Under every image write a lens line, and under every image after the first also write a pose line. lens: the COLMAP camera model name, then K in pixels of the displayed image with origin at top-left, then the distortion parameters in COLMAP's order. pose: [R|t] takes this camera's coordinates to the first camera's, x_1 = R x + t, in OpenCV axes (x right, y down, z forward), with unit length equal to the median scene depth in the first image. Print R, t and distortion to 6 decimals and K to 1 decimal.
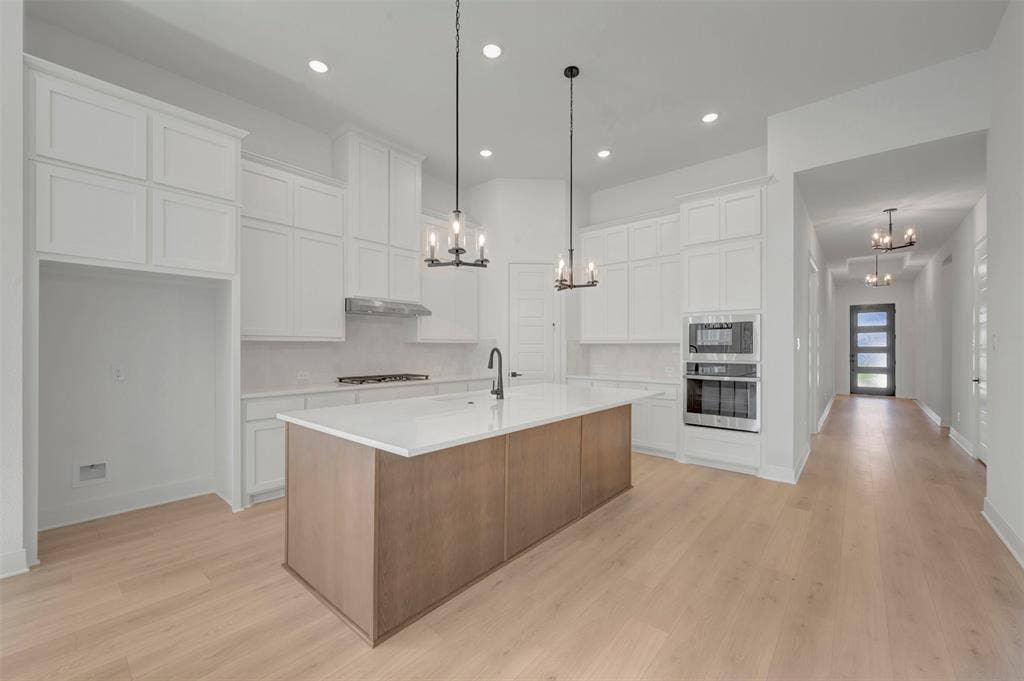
lens RADIAL K [[401.2, 0, 512.0], [0, 401.2, 340.5], [0, 0, 1]] dist [0.000393, -0.000052]
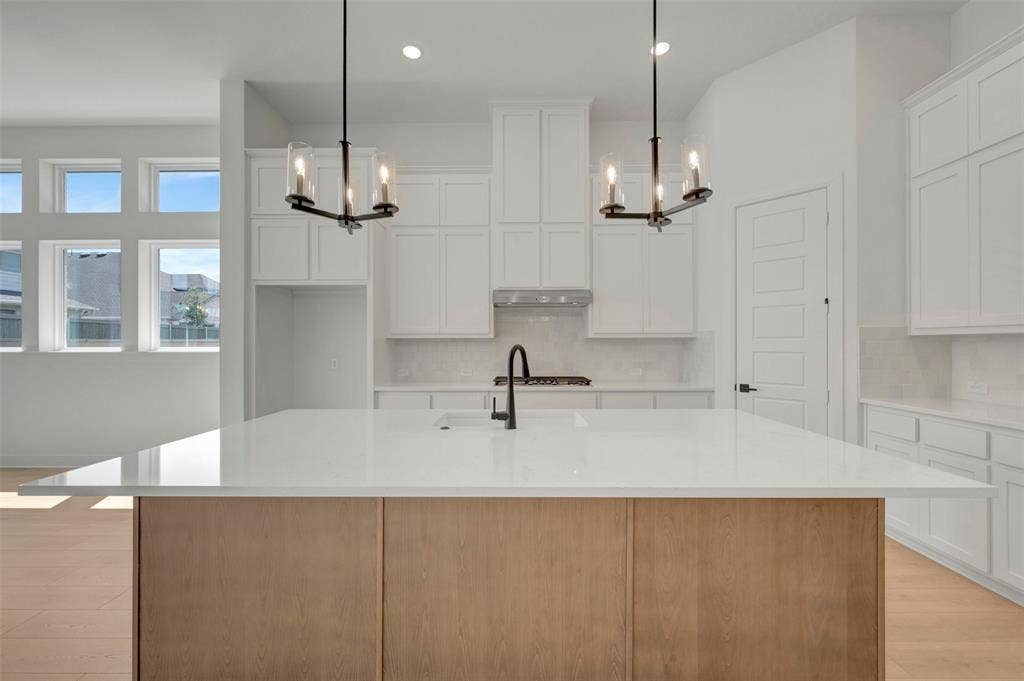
lens RADIAL K [[401.2, 0, 512.0], [0, 401.2, 340.5], [0, 0, 1]] dist [0.000393, -0.000052]
pose [[0.642666, -0.007281, -0.766112, 0.311671], [0.015542, 0.999873, 0.003535, 0.005957], [0.765989, -0.014179, 0.642698, 0.429797]]
